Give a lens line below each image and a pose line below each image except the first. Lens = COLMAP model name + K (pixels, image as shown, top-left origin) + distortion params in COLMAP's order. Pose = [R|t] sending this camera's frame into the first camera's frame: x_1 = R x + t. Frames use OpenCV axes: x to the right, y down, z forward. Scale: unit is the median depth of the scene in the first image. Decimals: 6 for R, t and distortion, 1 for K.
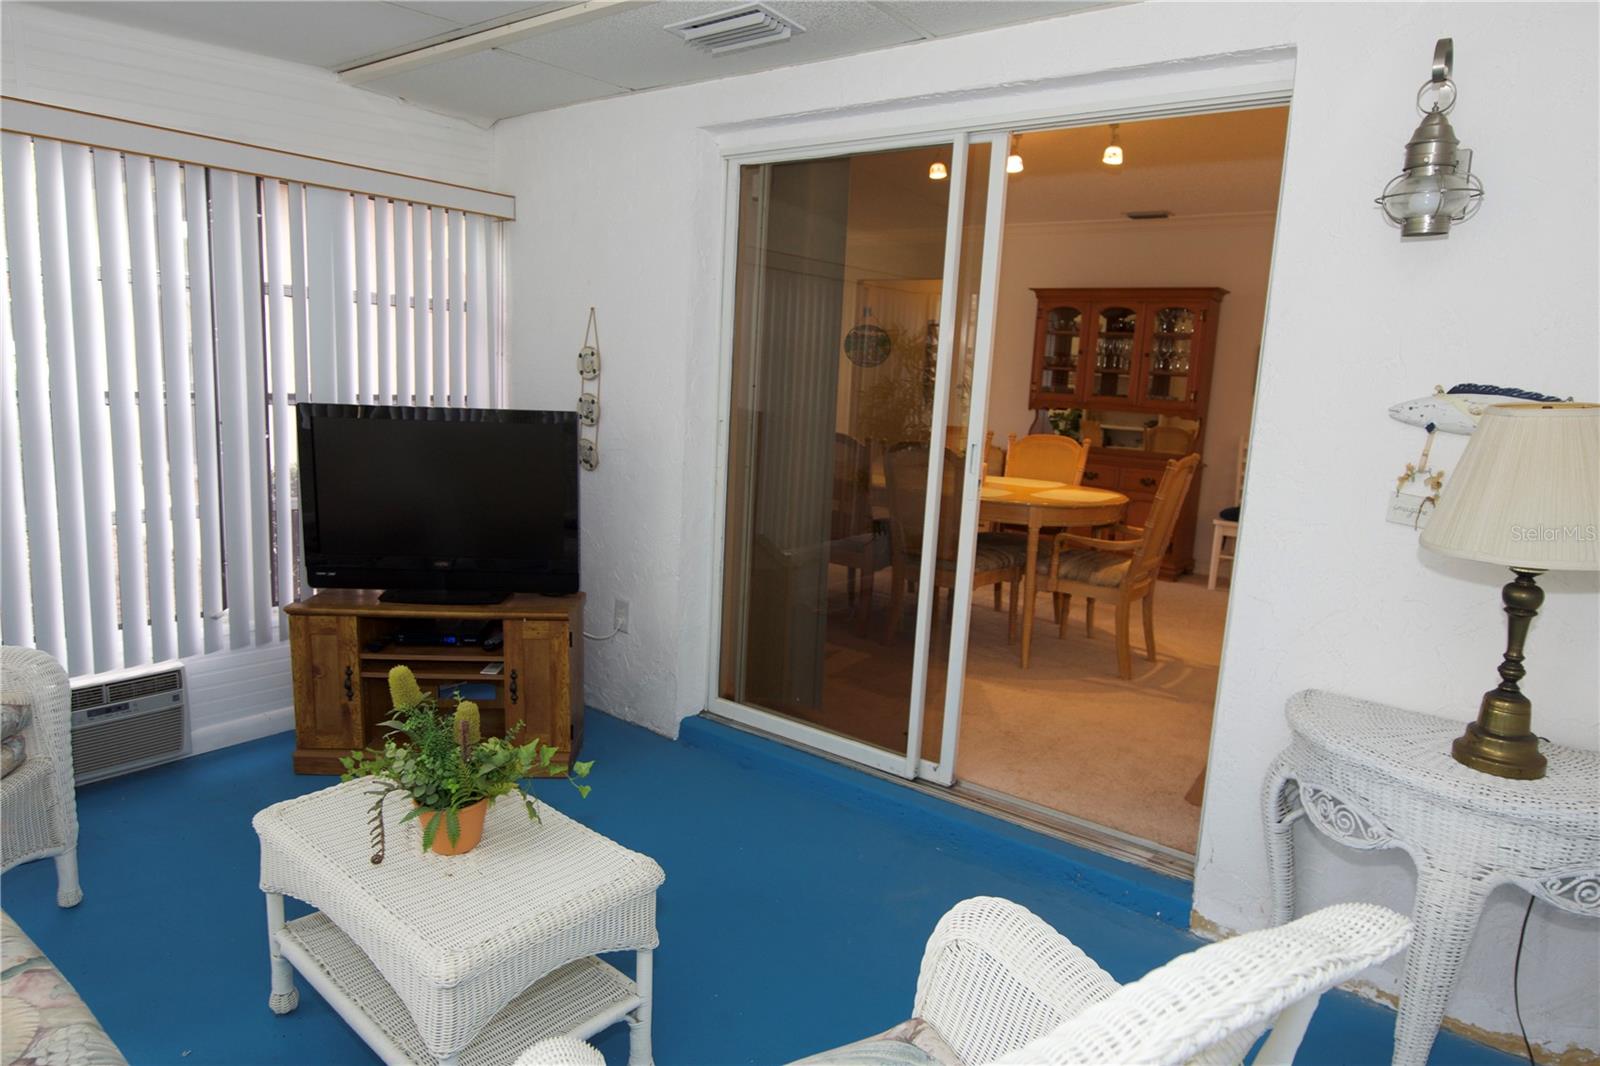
lens RADIAL K [[988.4, 0, 805.4], [0, 988.4, 526.9], [0, 0, 1]] dist [-0.004558, -0.001552]
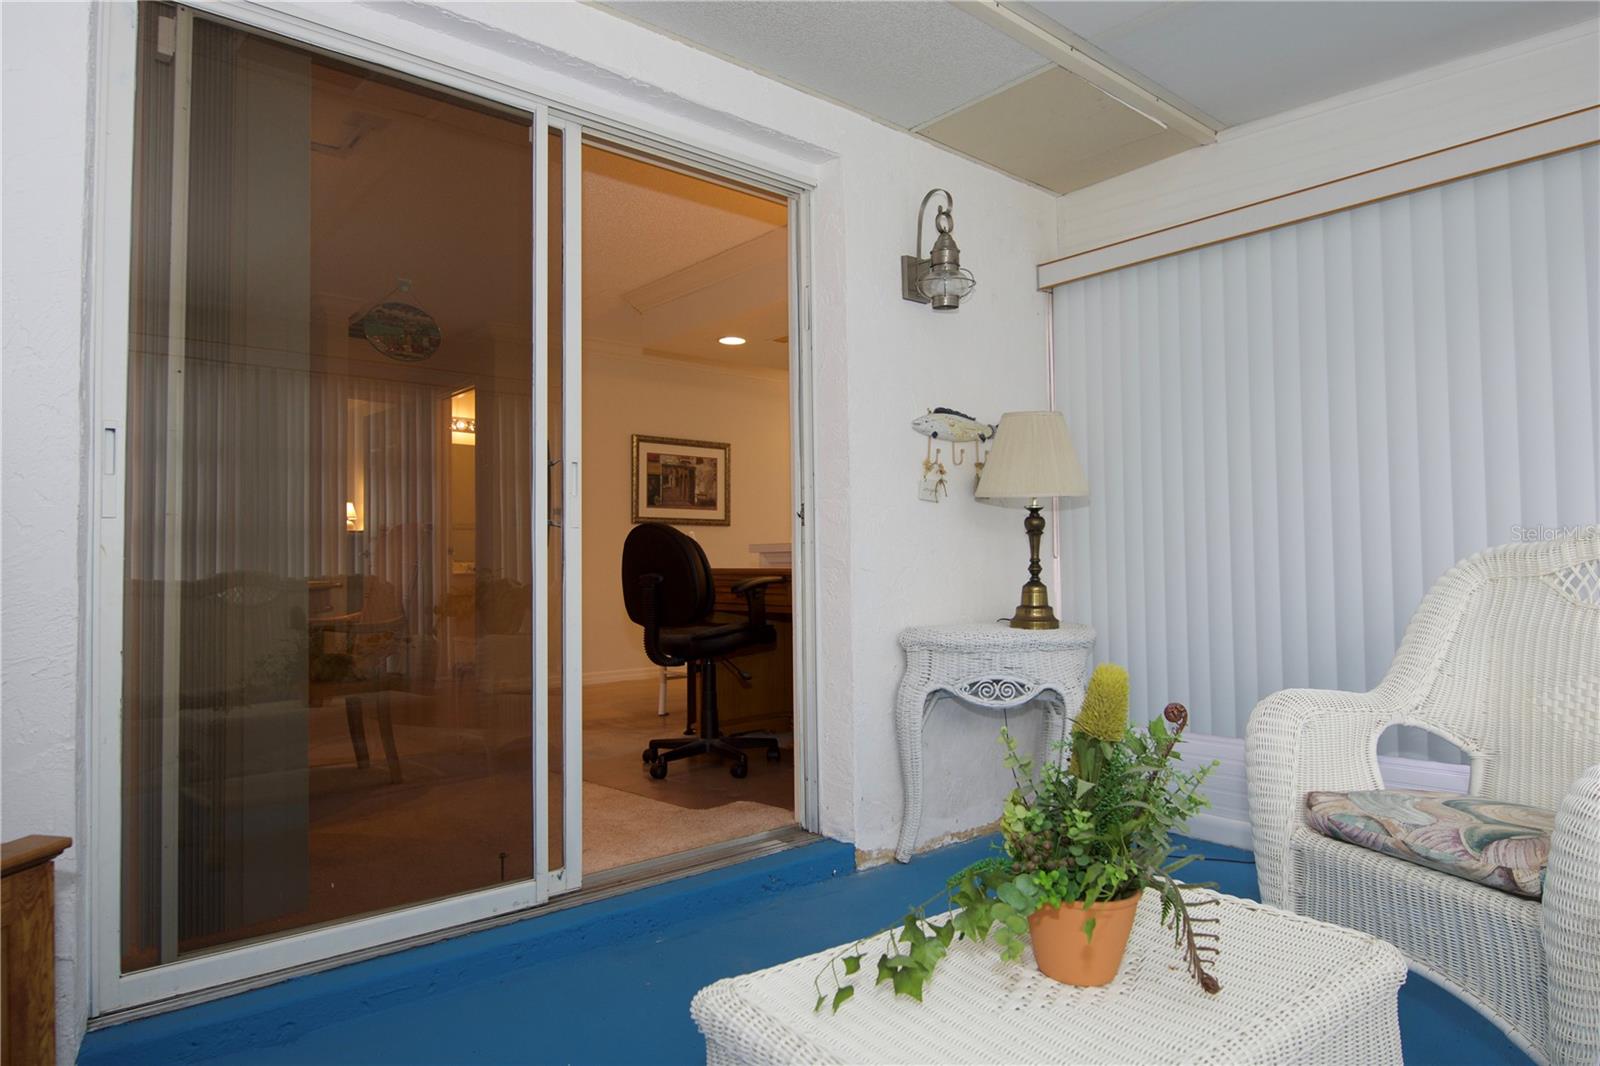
lens RADIAL K [[988.4, 0, 805.4], [0, 988.4, 526.9], [0, 0, 1]] dist [-0.004558, -0.001552]
pose [[0.182262, -0.020246, 0.983042, -0.979565], [0.181980, 0.983210, -0.013491, 0.025976], [-0.966263, 0.181353, 0.182886, 1.007286]]
